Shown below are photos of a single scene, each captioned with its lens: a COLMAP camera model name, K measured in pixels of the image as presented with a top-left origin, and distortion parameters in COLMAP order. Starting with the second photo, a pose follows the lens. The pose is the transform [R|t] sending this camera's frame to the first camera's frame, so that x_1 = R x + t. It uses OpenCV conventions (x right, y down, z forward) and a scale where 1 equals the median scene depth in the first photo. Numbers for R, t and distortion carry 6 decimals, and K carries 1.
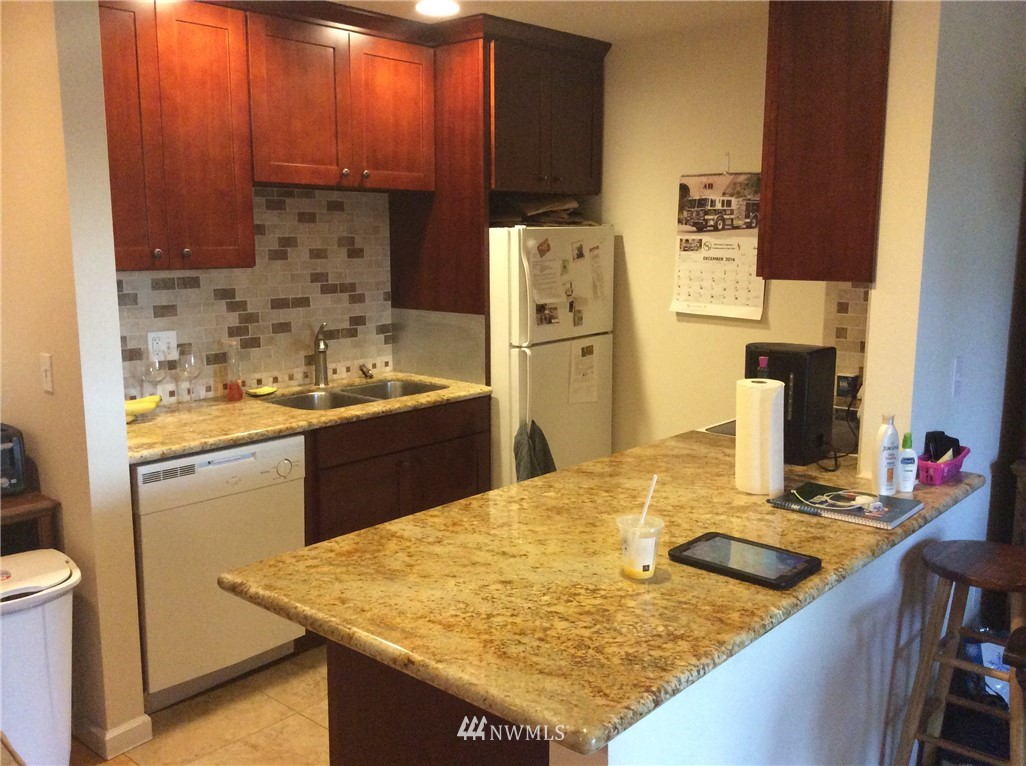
lens RADIAL K [[934.5, 0, 512.9], [0, 934.5, 386.3], [0, 0, 1]] dist [-0.010205, -0.021061]
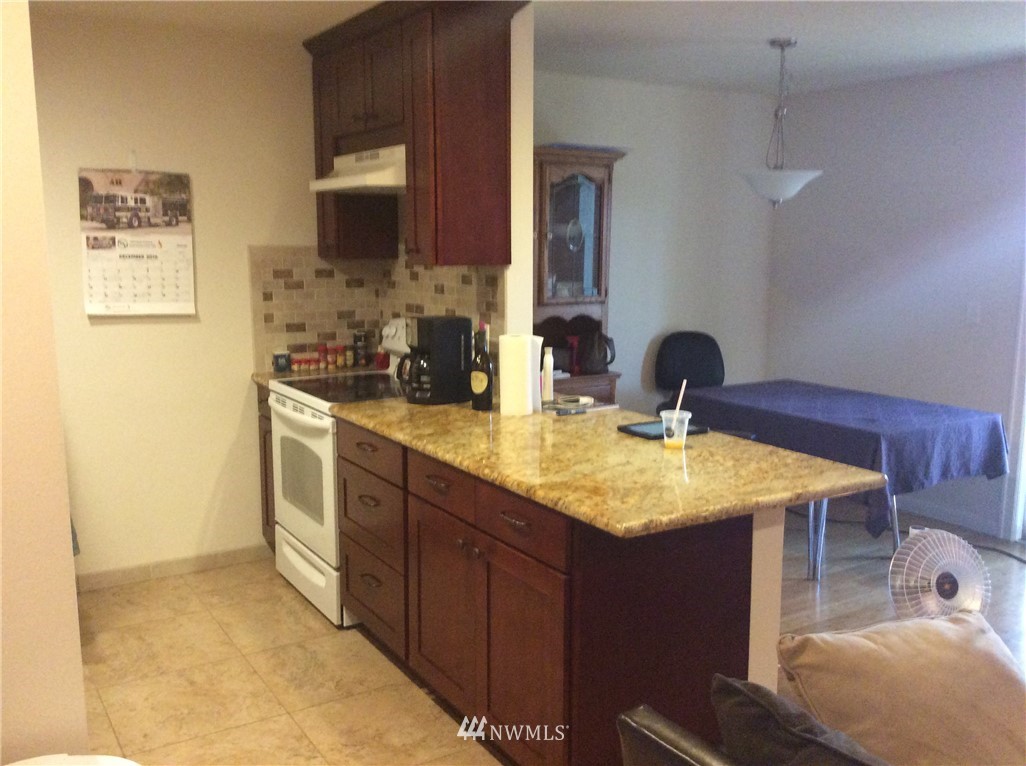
lens RADIAL K [[934.5, 0, 514.5], [0, 934.5, 381.5], [0, 0, 1]] dist [-0.010205, -0.021061]
pose [[0.290878, -0.135959, 0.947051, -1.316667], [0.147876, 0.984346, 0.095894, -0.090820], [-0.945263, 0.112152, 0.306430, 0.723216]]
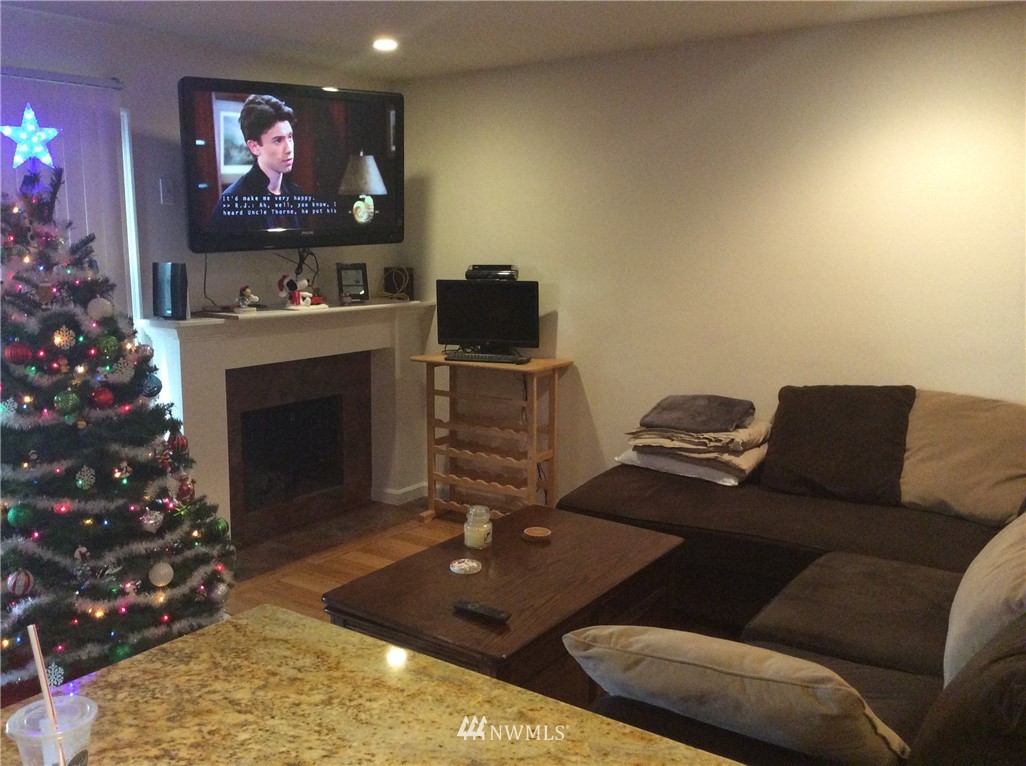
lens RADIAL K [[934.5, 0, 513.4], [0, 934.5, 383.6], [0, 0, 1]] dist [-0.010205, -0.021061]
pose [[-0.994386, 0.008803, -0.105449, -0.085122], [-0.026060, 0.945464, 0.324682, -0.231161], [0.102556, 0.325608, -0.939927, 1.413440]]
